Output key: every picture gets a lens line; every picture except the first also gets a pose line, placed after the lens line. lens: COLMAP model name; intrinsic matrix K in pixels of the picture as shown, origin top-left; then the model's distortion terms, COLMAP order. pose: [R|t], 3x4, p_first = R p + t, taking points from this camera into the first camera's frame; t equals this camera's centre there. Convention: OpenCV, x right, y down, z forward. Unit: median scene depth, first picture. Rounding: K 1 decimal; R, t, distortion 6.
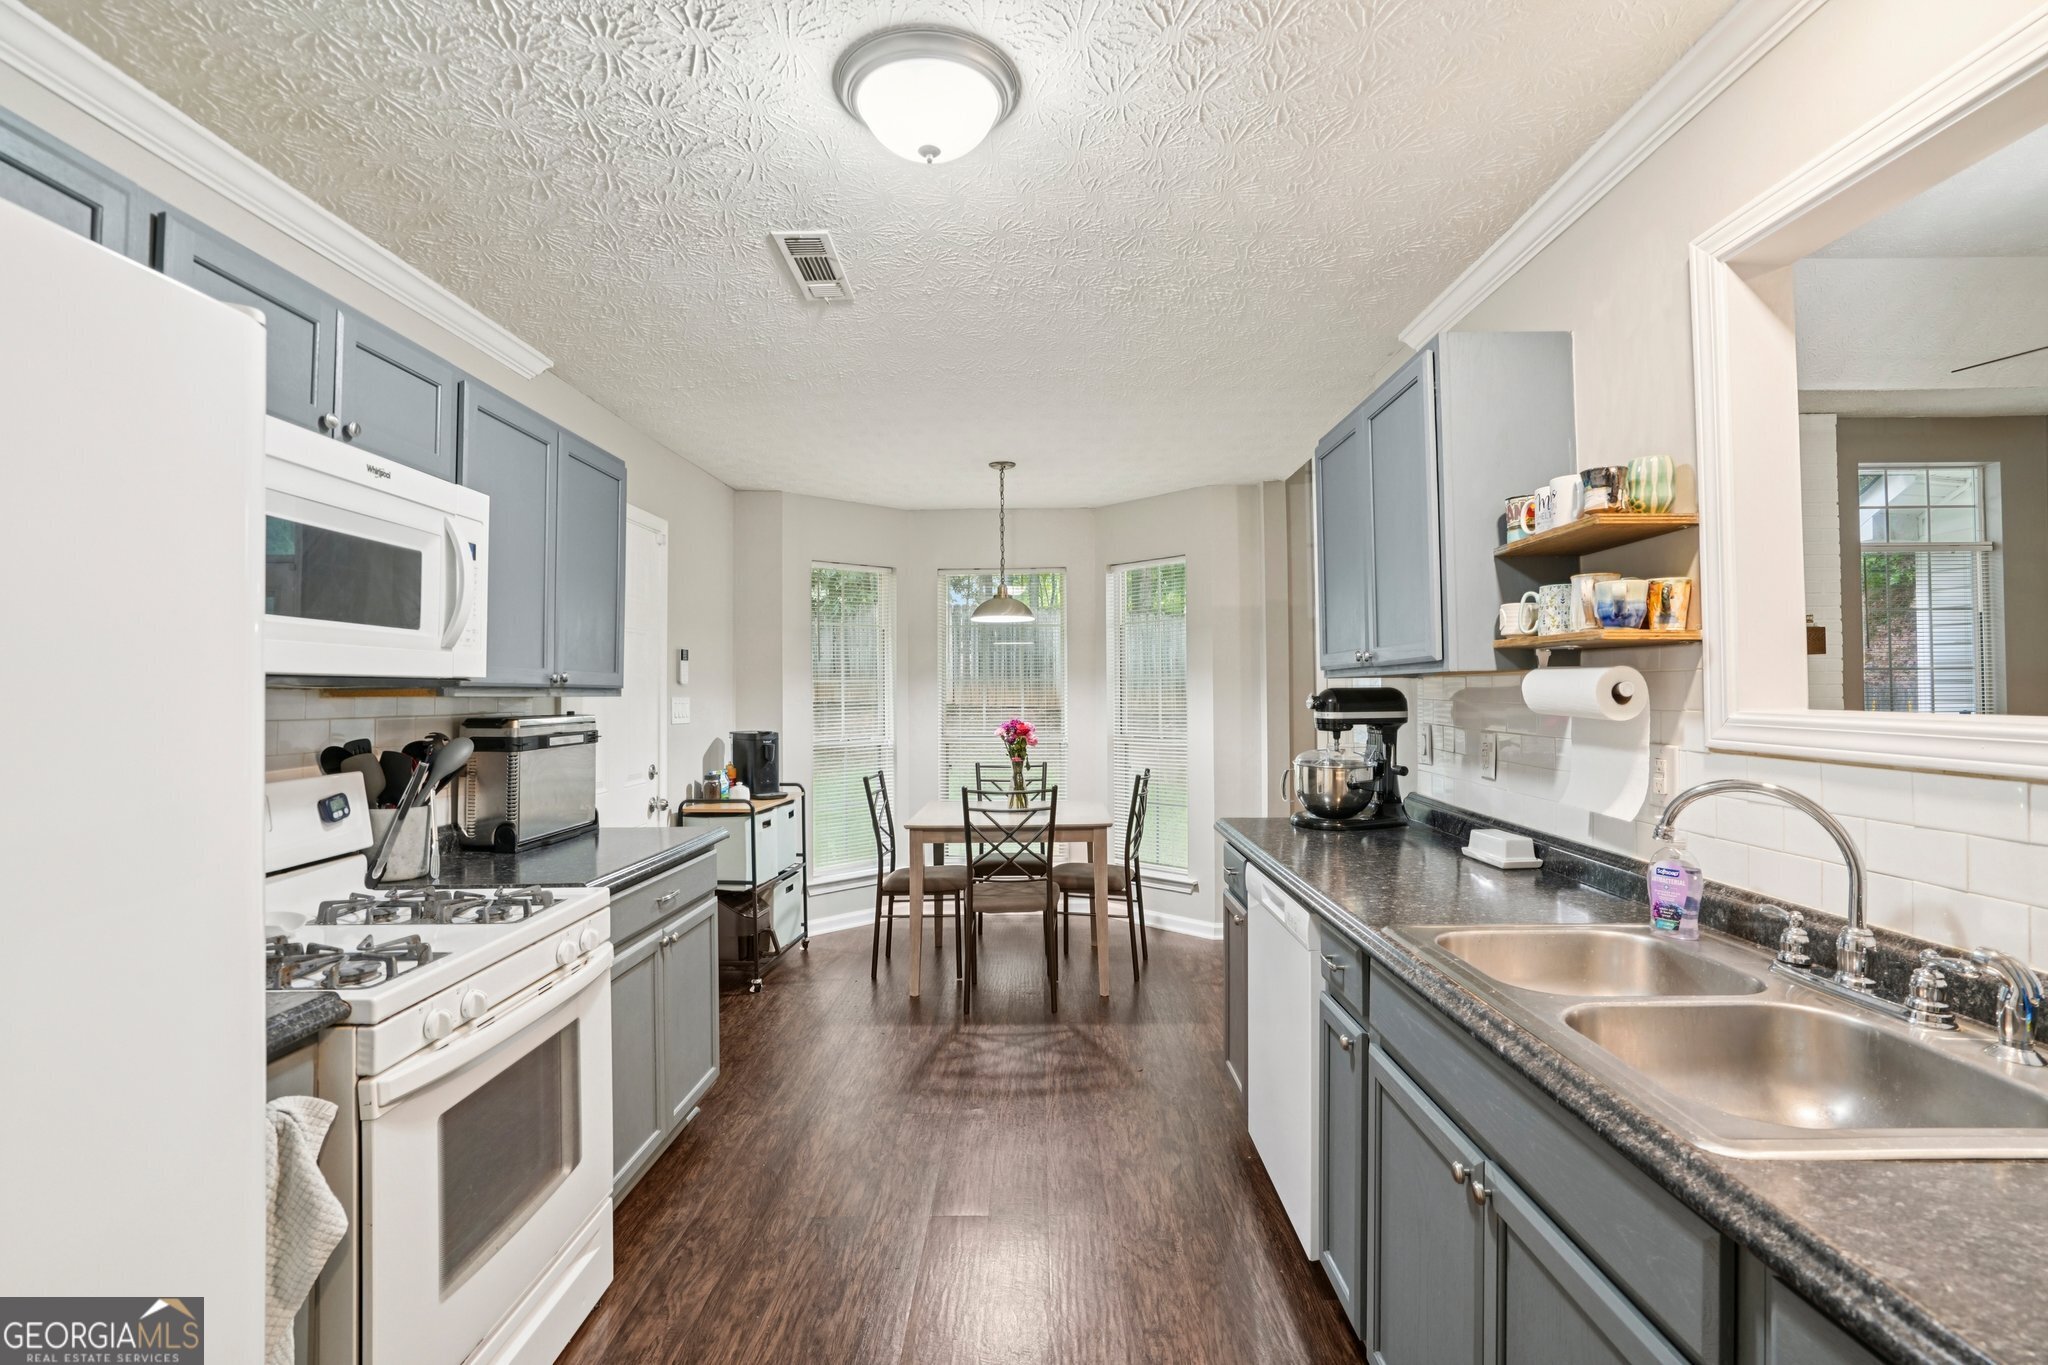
lens RADIAL K [[942.2, 0, 1003.2], [0, 942.2, 682.4], [0, 0, 1]] dist [-0.055223, 0.019918]
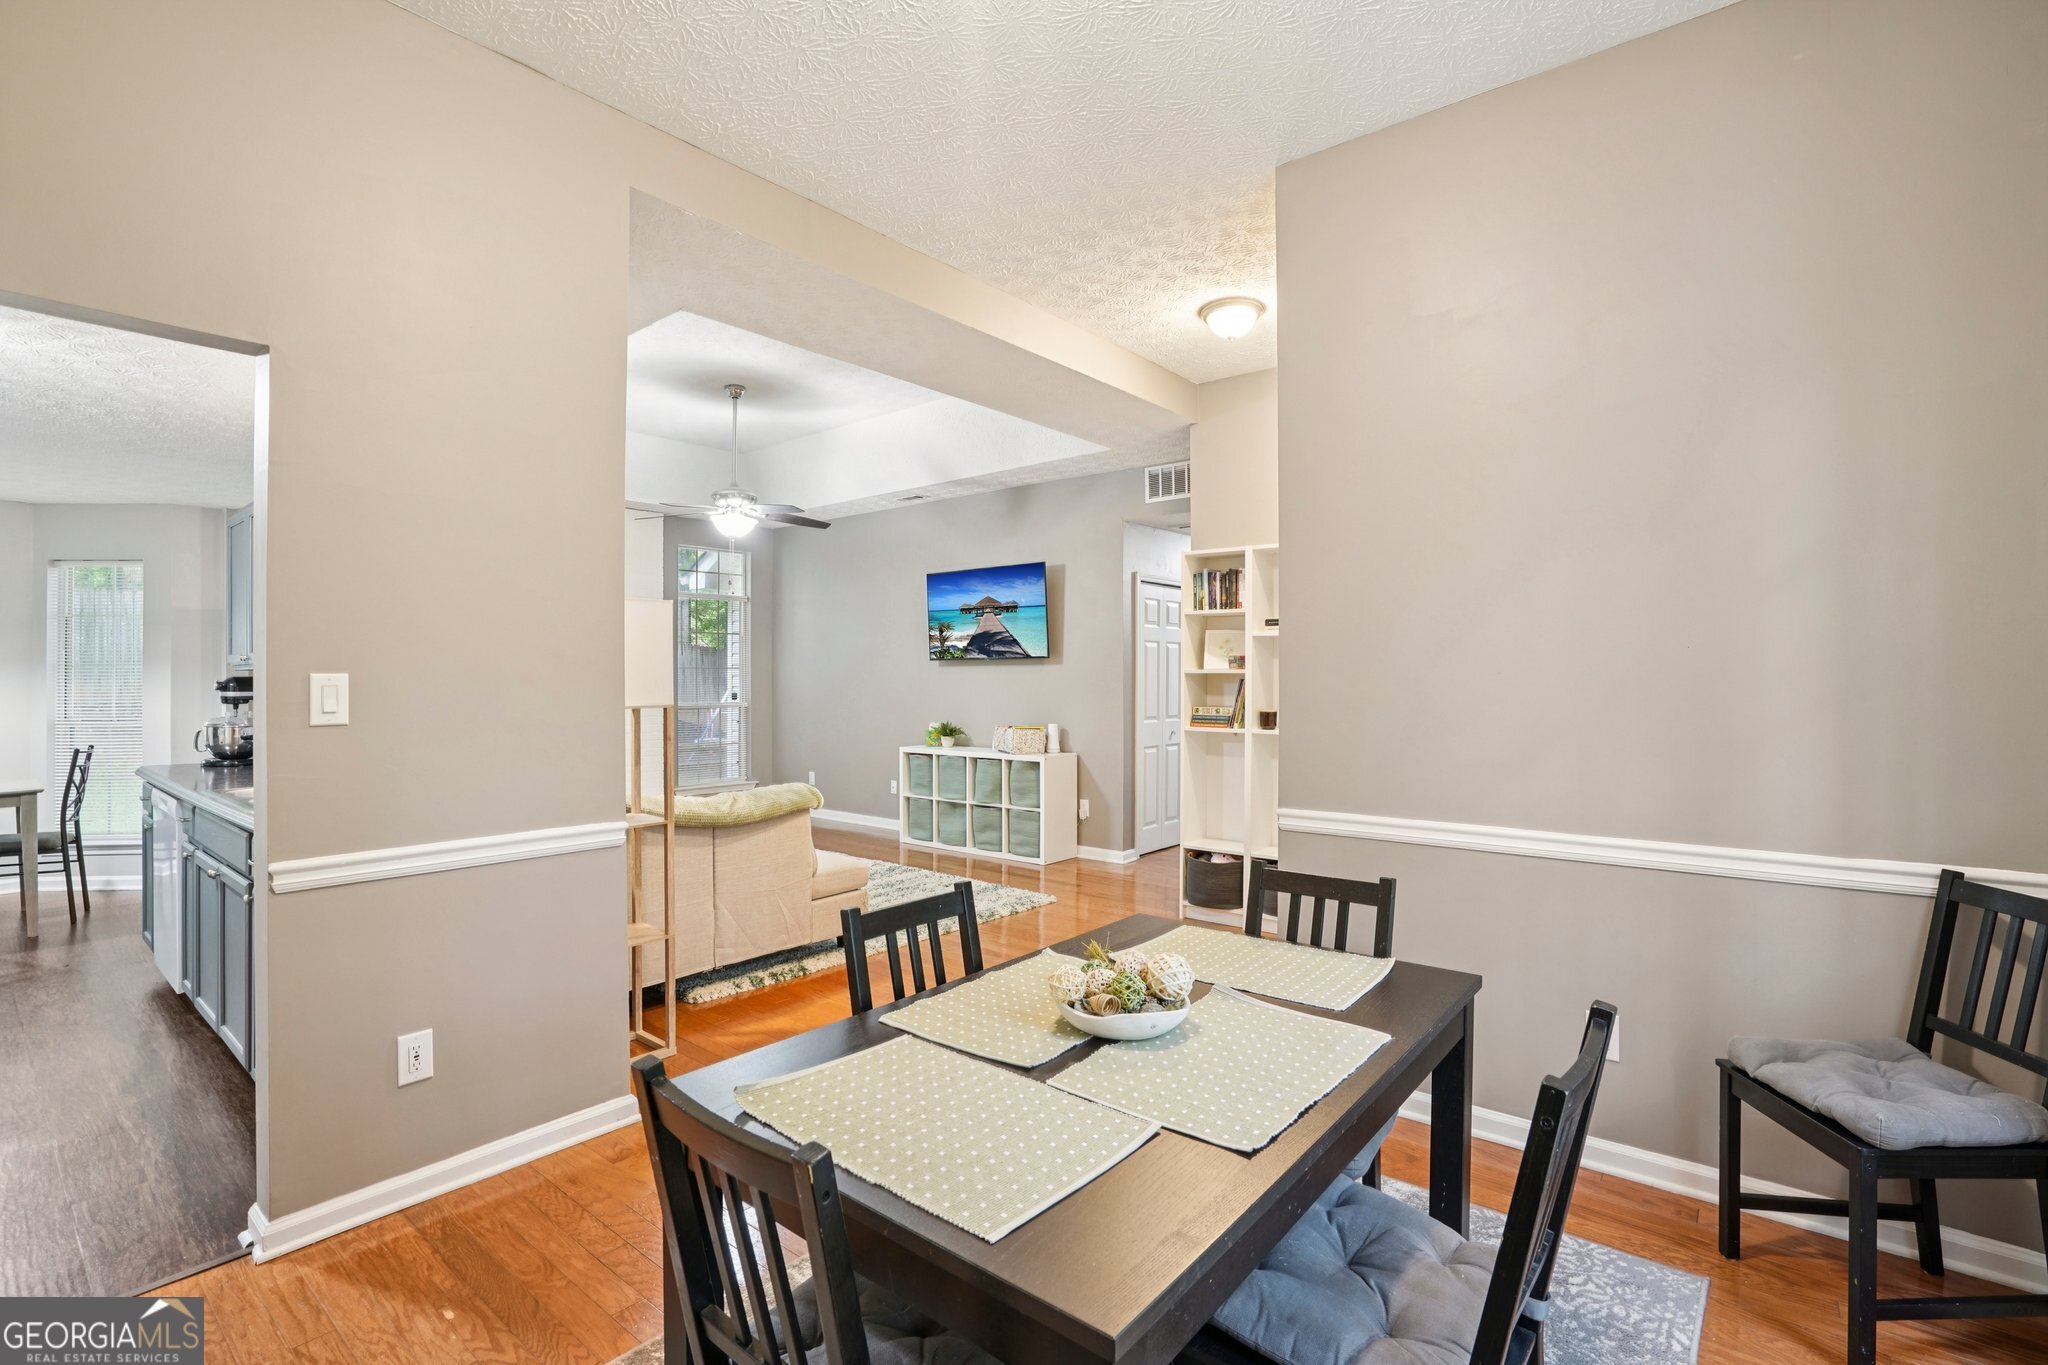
lens RADIAL K [[942.2, 0, 1012.7], [0, 942.2, 666.2], [0, 0, 1]] dist [-0.055223, 0.019918]
pose [[0.615927, 0.014017, 0.787678, -0.053739], [-0.008560, 0.999902, -0.011100, -0.005879], [-0.787757, 0.000095, 0.615987, -1.035933]]
